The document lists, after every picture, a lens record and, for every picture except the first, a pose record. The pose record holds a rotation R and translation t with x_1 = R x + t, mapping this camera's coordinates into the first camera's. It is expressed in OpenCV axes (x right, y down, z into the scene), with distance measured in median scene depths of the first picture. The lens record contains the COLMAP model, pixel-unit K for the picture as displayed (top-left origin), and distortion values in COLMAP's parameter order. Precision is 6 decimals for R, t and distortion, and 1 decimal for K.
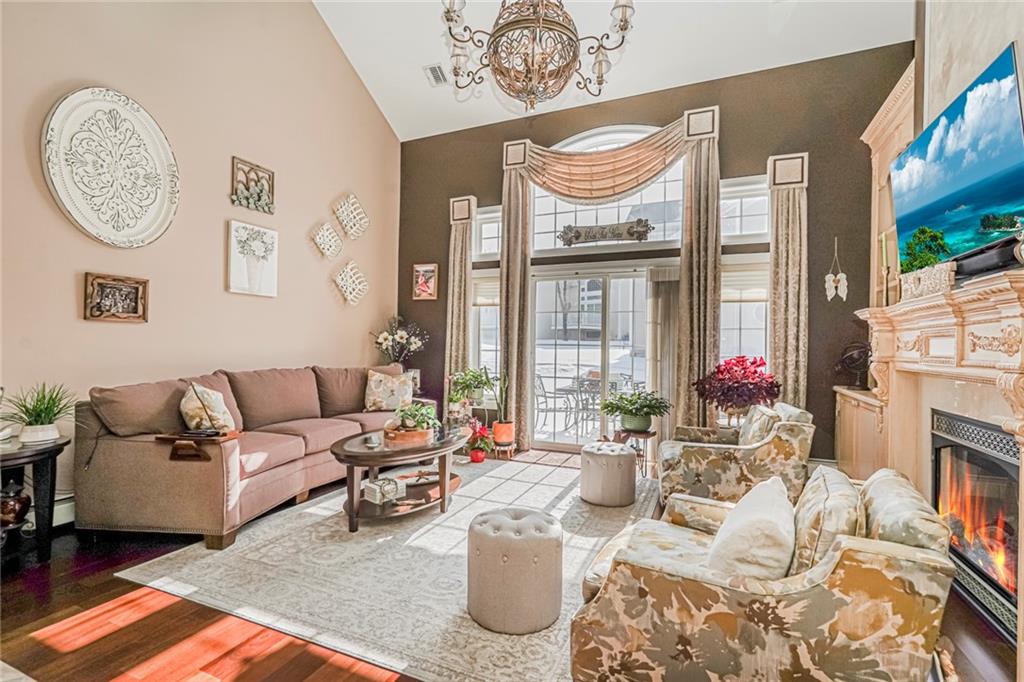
lens RADIAL K [[468.4, 0, 518.9], [0, 468.4, 339.8], [0, 0, 1]] dist [-0.011437, 0.005432]
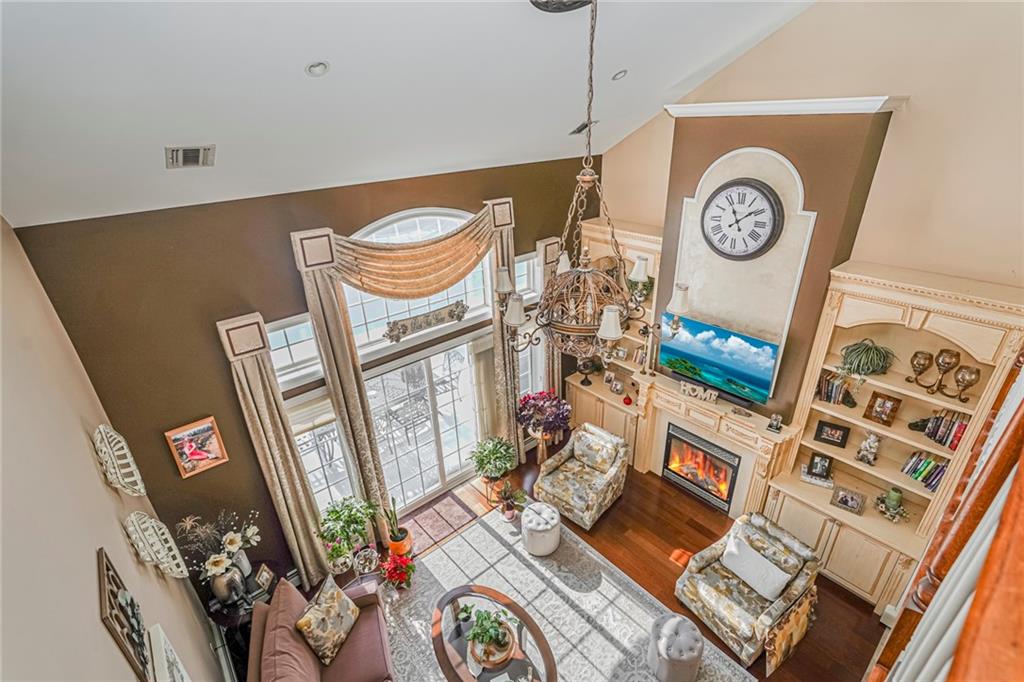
lens RADIAL K [[468.4, 0, 515.2], [0, 468.4, 340.5], [0, 0, 1]] dist [-0.011437, 0.005432]
pose [[0.449047, -0.409245, 0.794276, -0.517312], [0.032580, 0.895850, 0.443161, -0.600411], [-0.892914, -0.173123, 0.415612, 0.407861]]
